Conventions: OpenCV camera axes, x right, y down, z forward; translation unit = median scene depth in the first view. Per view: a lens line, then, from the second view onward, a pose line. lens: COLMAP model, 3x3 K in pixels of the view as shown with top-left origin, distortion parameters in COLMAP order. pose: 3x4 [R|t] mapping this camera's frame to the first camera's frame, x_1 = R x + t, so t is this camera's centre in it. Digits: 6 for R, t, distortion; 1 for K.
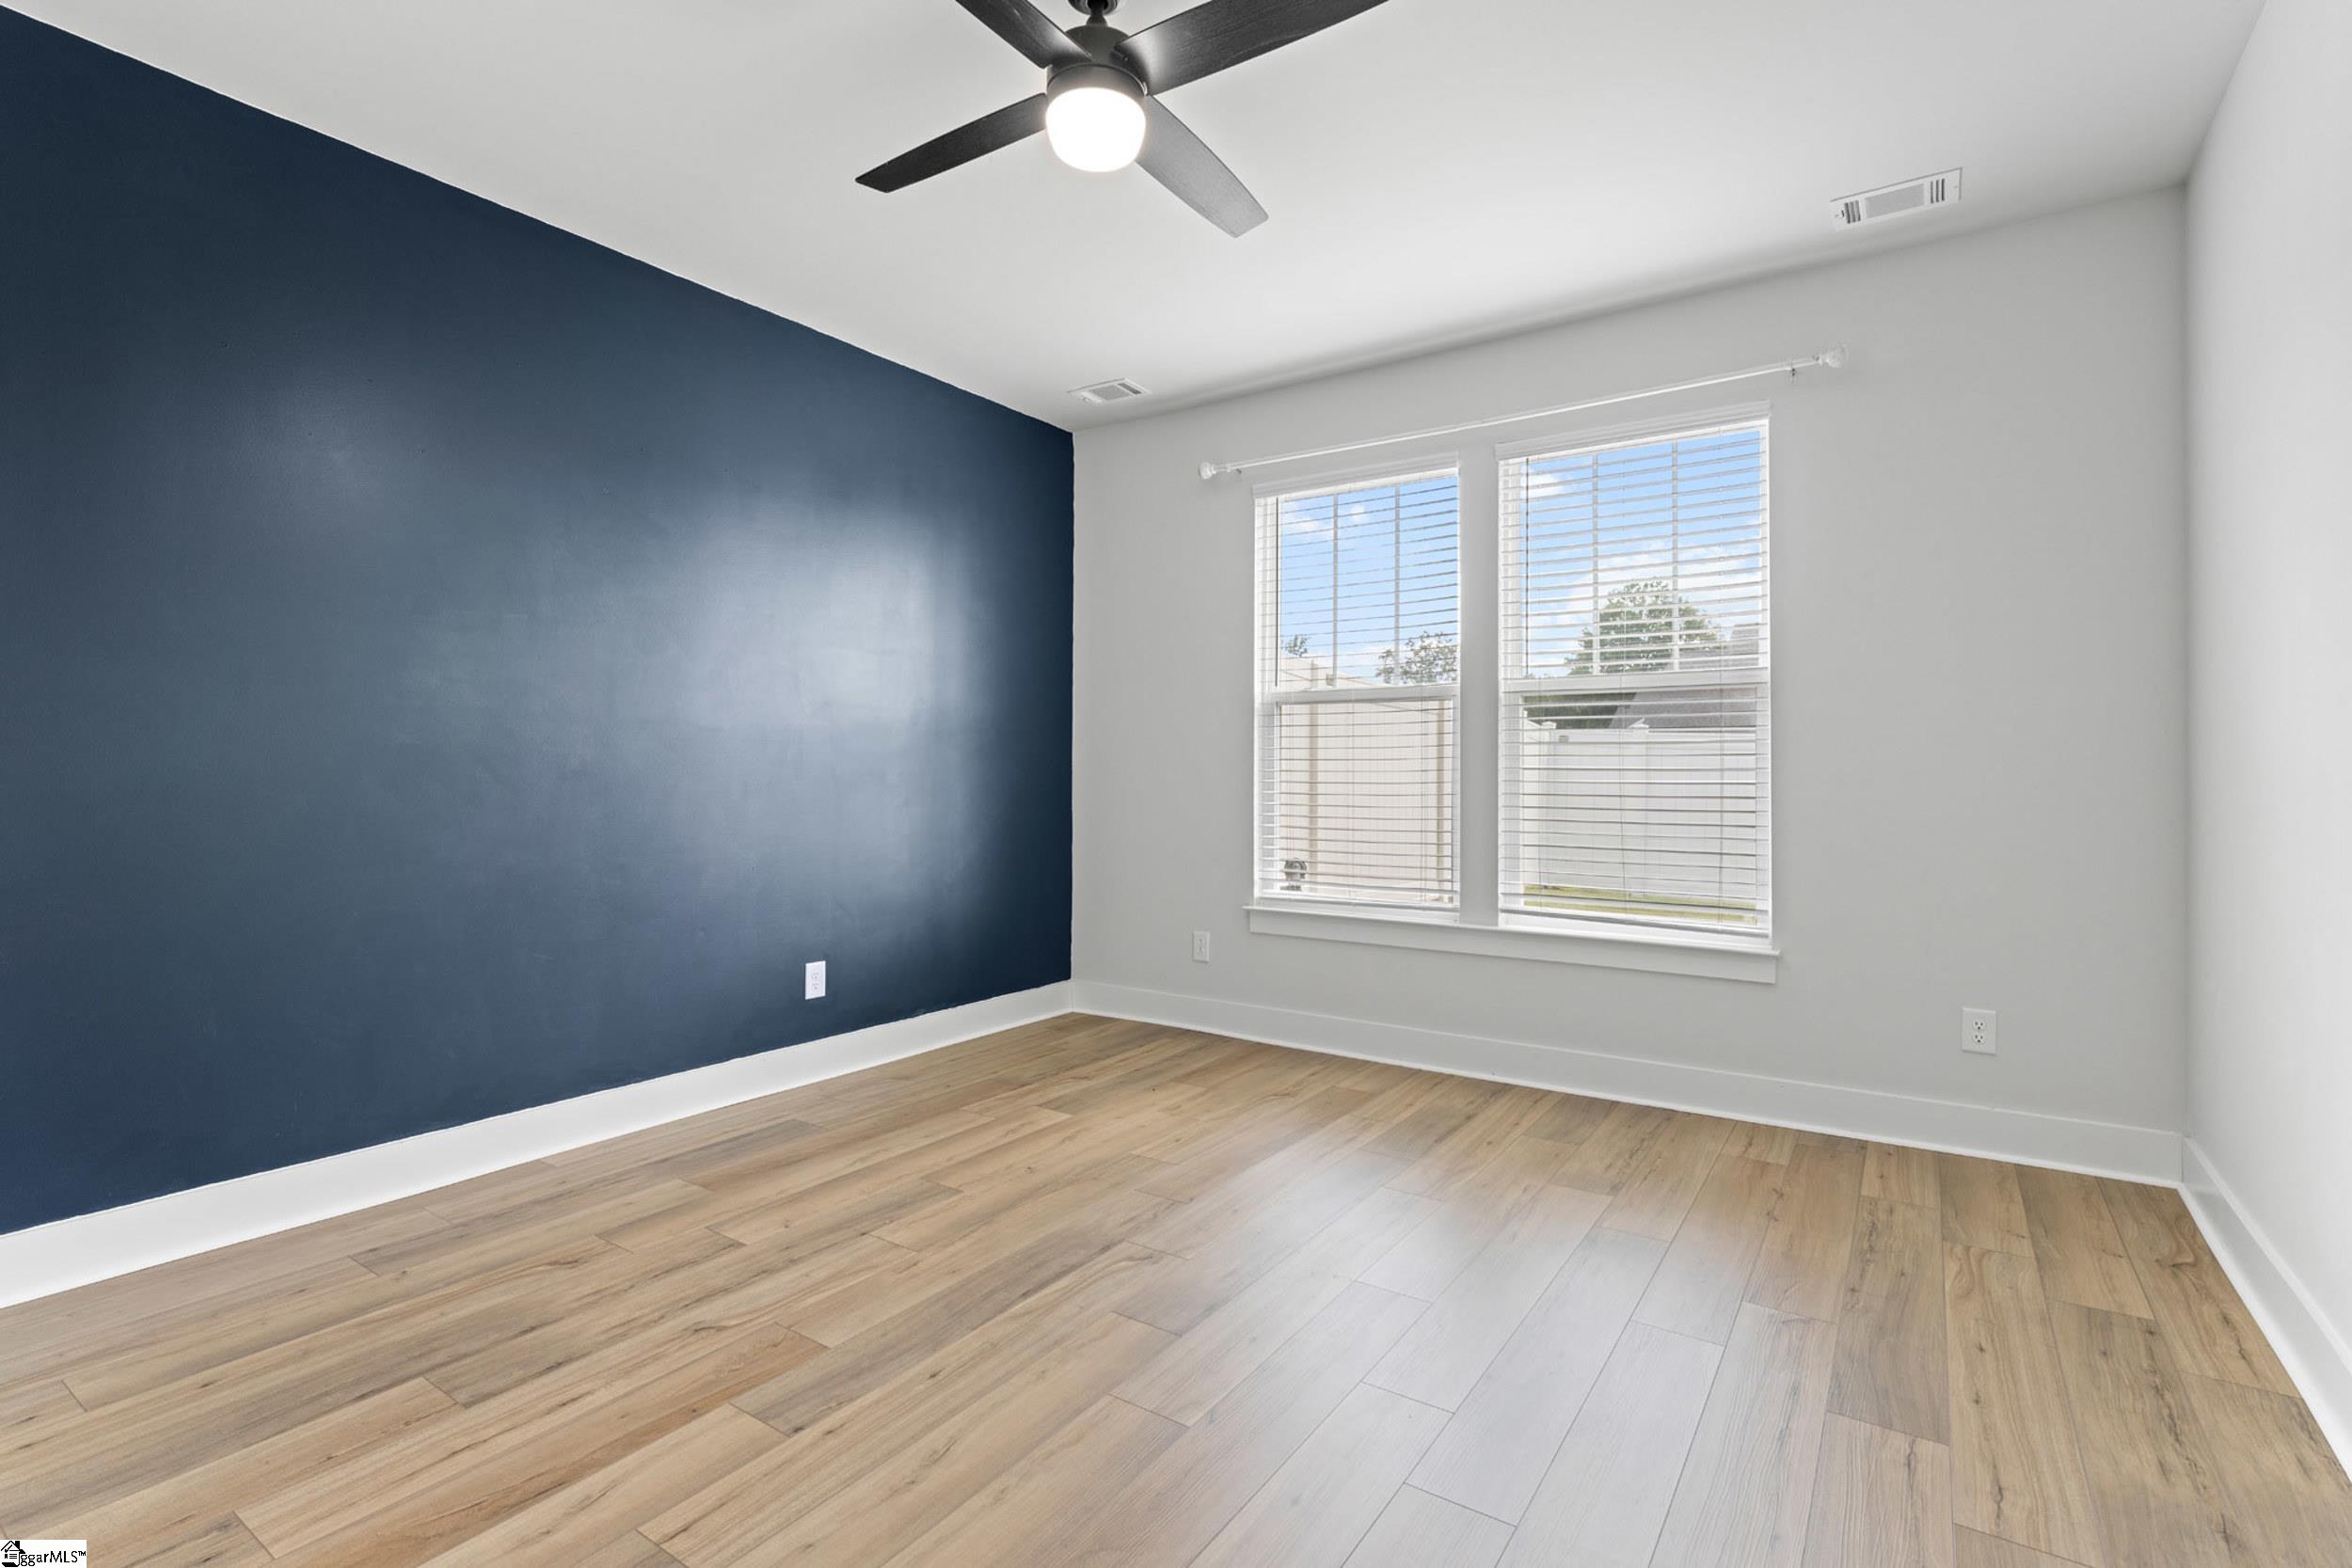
lens RADIAL K [[1090.2, 0, 1177.5], [0, 1090.2, 760.0], [0, 0, 1]] dist [0.000000, -0.000010]
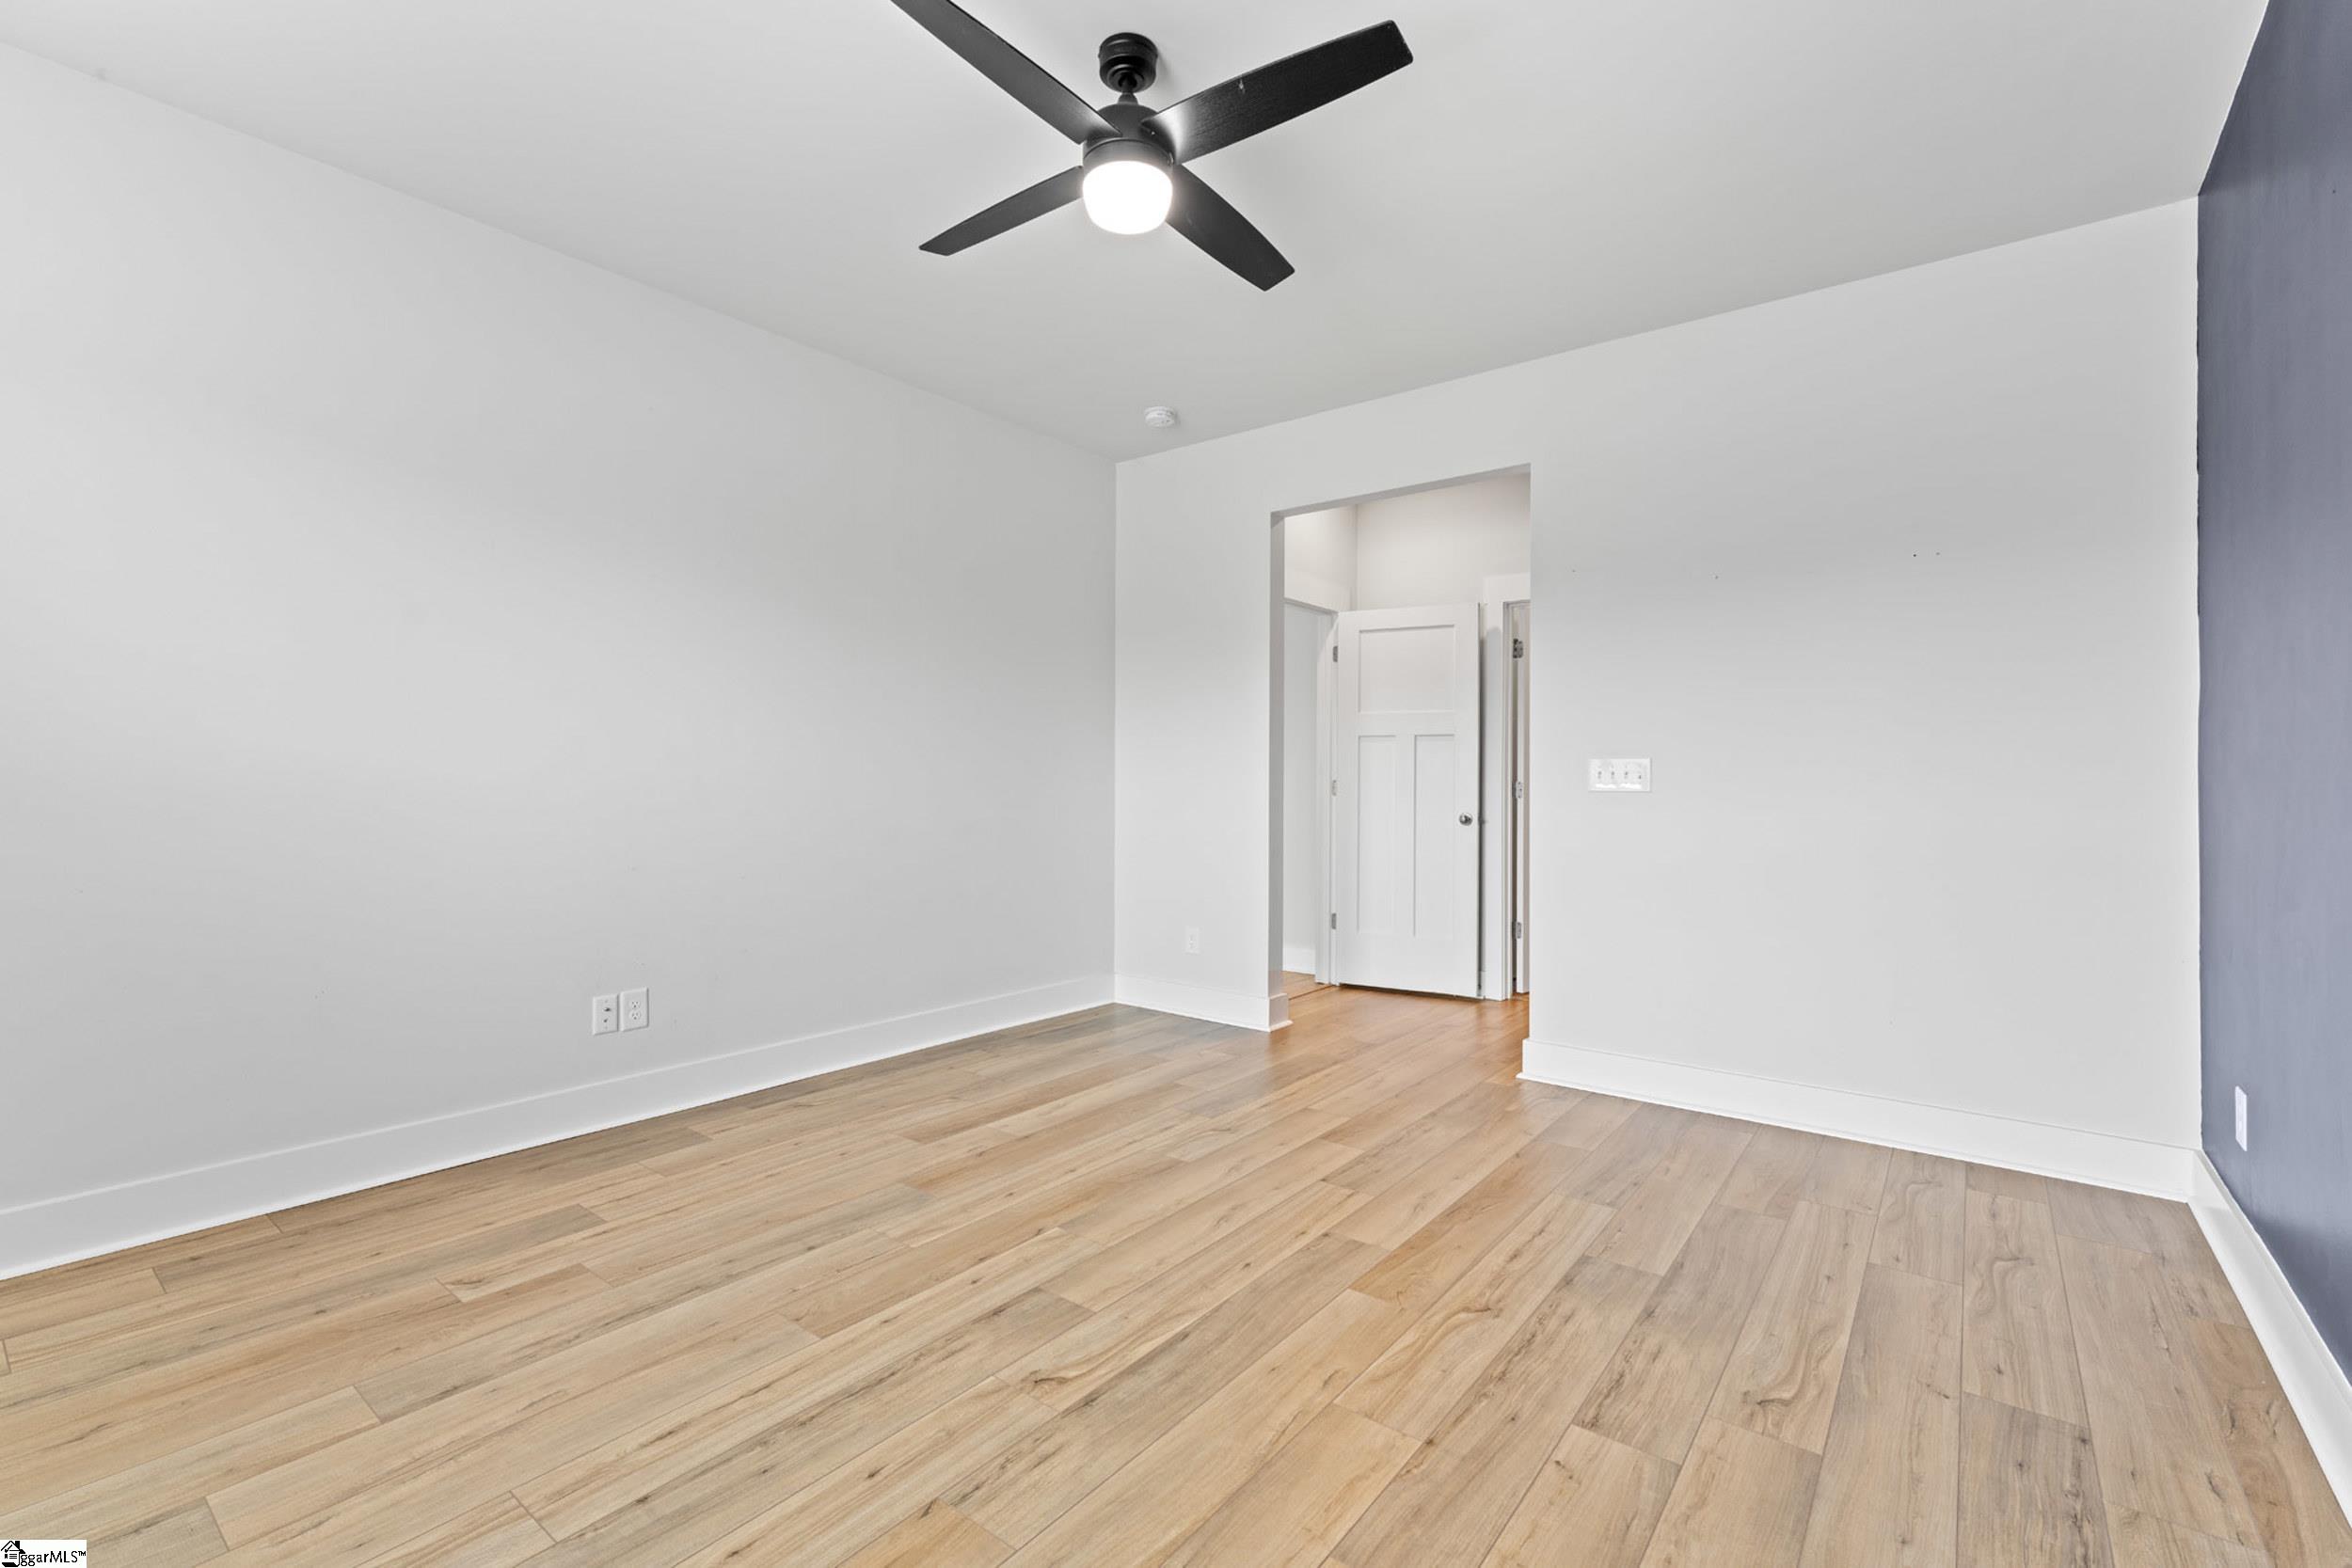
lens RADIAL K [[1022.9, 0, 1176.0], [0, 1022.9, 784.0], [0, 0, 1]] dist [-0.000027, -0.000009]
pose [[-0.997823, -0.011194, 0.064995, -0.193793], [-0.011692, 0.999905, -0.007289, 0.023491], [-0.064907, -0.008033, -0.997859, 1.983068]]
